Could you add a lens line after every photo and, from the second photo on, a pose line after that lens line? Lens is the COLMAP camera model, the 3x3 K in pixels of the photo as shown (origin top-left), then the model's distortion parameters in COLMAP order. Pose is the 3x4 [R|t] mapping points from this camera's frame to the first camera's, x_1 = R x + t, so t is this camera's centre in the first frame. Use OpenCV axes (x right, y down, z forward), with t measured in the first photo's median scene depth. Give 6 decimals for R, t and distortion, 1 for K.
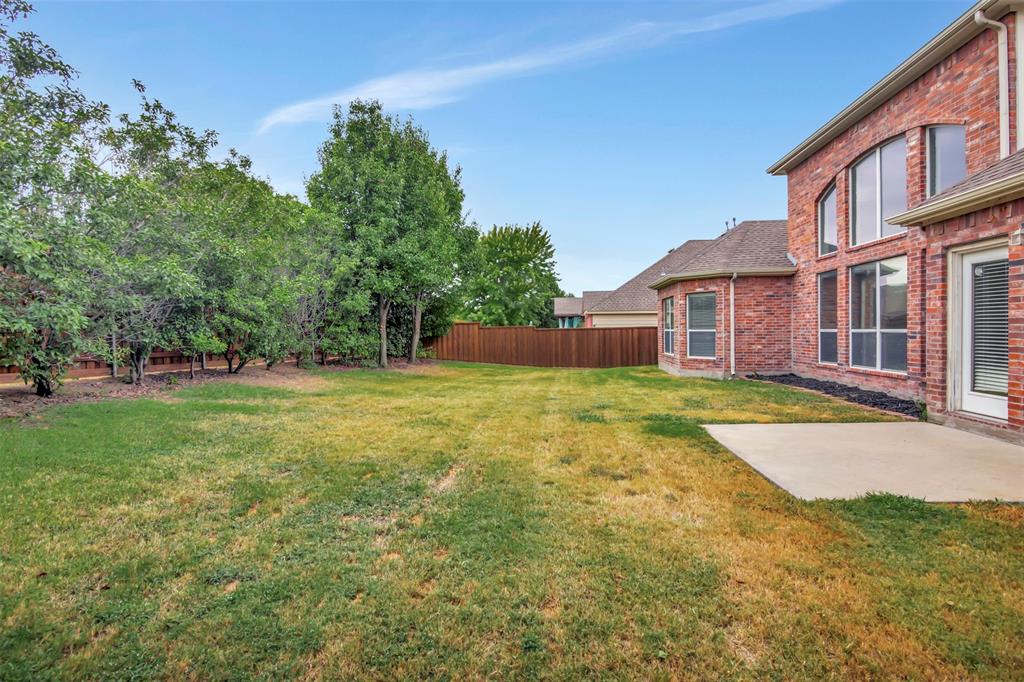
lens RADIAL K [[472.8, 0, 510.6], [0, 472.8, 335.5], [0, 0, 1]] dist [-0.022586, 0.001560]
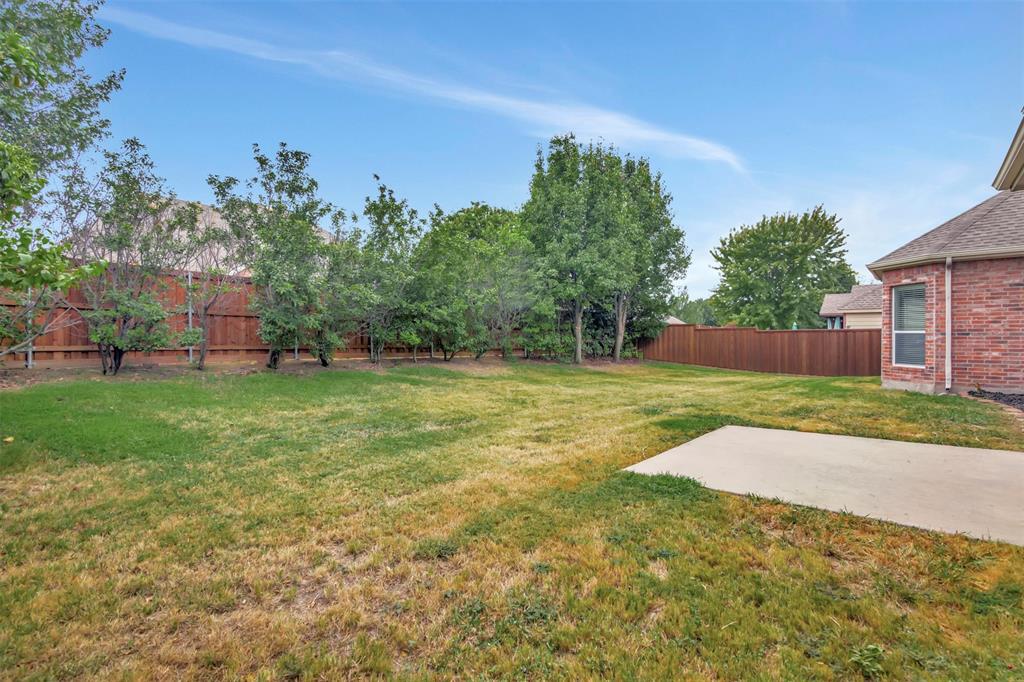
lens RADIAL K [[472.8, 0, 502.8], [0, 472.8, 337.1], [0, 0, 1]] dist [-0.022586, 0.001560]
pose [[0.815337, 0.009297, -0.578911, 0.315605], [-0.010502, 0.999944, 0.001268, 0.004649], [0.578891, 0.005046, 0.815389, -0.043961]]
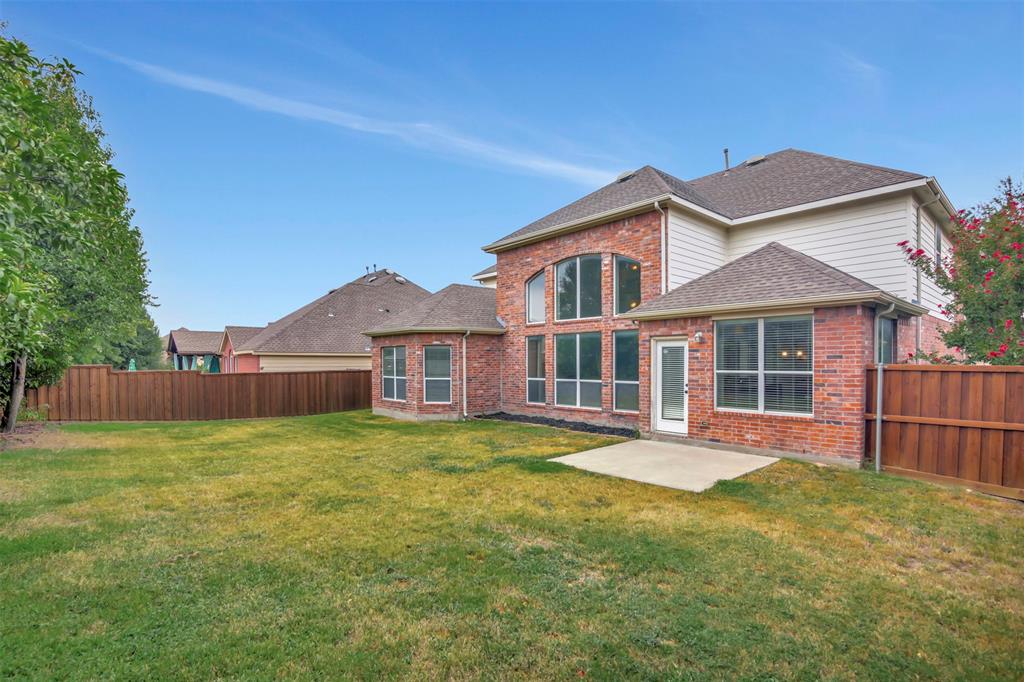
lens RADIAL K [[472.8, 0, 538.2], [0, 472.8, 367.5], [0, 0, 1]] dist [-0.022586, 0.001560]
pose [[0.661103, 0.002083, 0.750292, -0.299371], [0.004863, 0.999963, -0.007061, -0.029551], [-0.750279, 0.008317, 0.661069, 0.073807]]
